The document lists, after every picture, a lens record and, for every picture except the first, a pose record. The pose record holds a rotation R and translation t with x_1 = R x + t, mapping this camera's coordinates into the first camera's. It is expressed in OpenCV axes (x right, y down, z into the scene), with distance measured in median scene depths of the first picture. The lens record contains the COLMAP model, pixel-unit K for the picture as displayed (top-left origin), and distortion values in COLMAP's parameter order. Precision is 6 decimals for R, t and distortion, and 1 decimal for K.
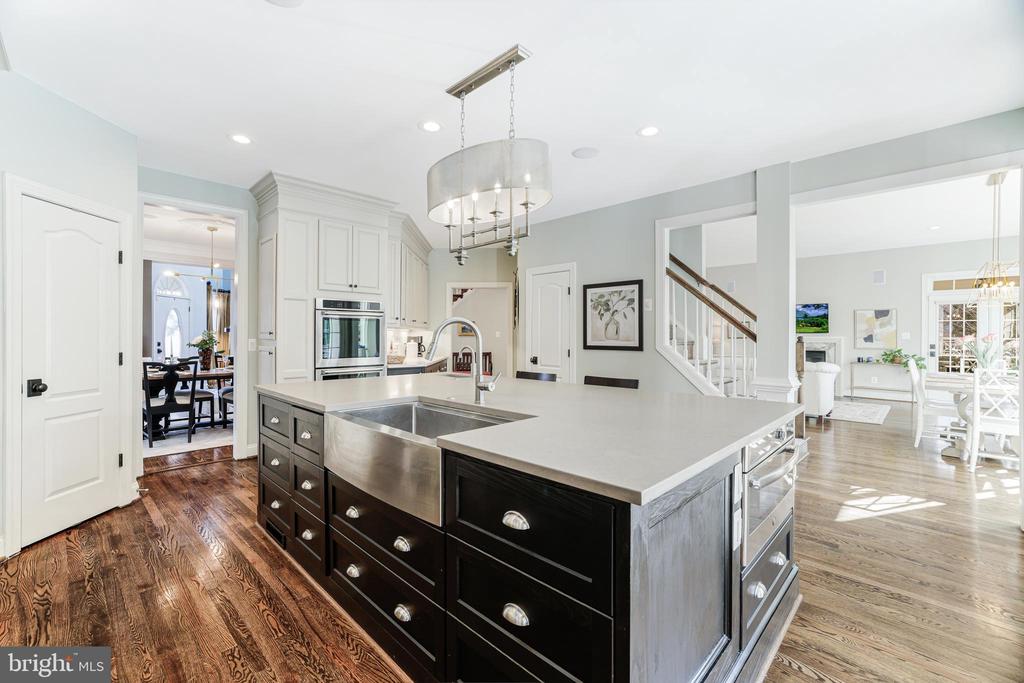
lens RADIAL K [[432.1, 0, 505.6], [0, 432.1, 335.4], [0, 0, 1]] dist [-0.024168, 0.000165]
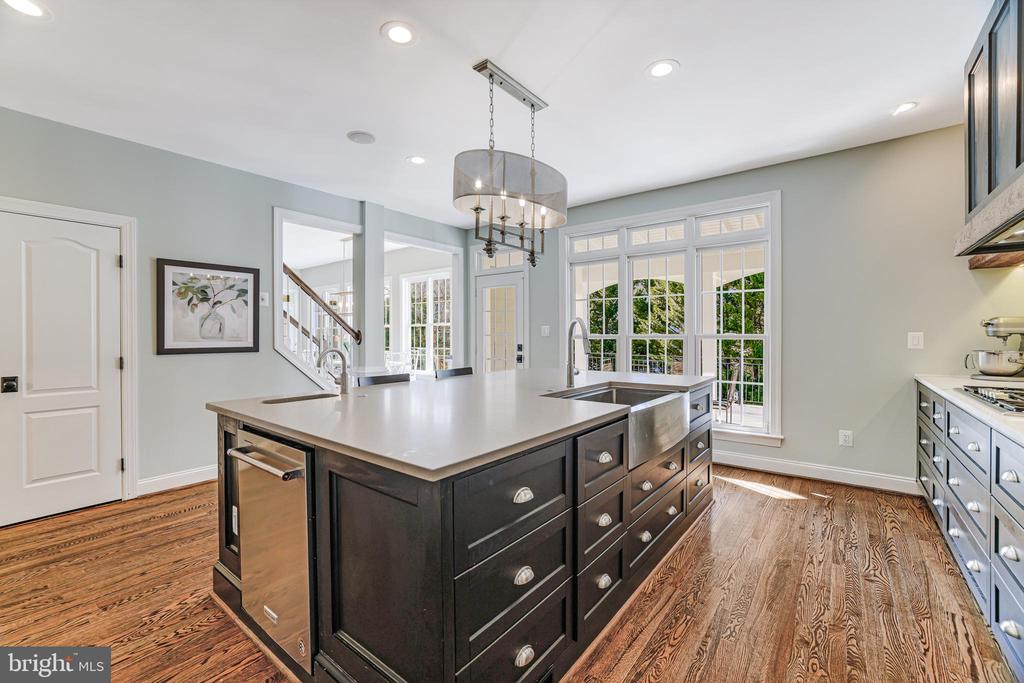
lens RADIAL K [[432.1, 0, 505.6], [0, 432.1, 335.4], [0, 0, 1]] dist [-0.024168, 0.000165]
pose [[-0.106616, -0.003804, 0.994293, -0.580208], [0.002416, 0.999989, 0.004085, 0.000969], [-0.994297, 0.002838, -0.106605, 0.592955]]
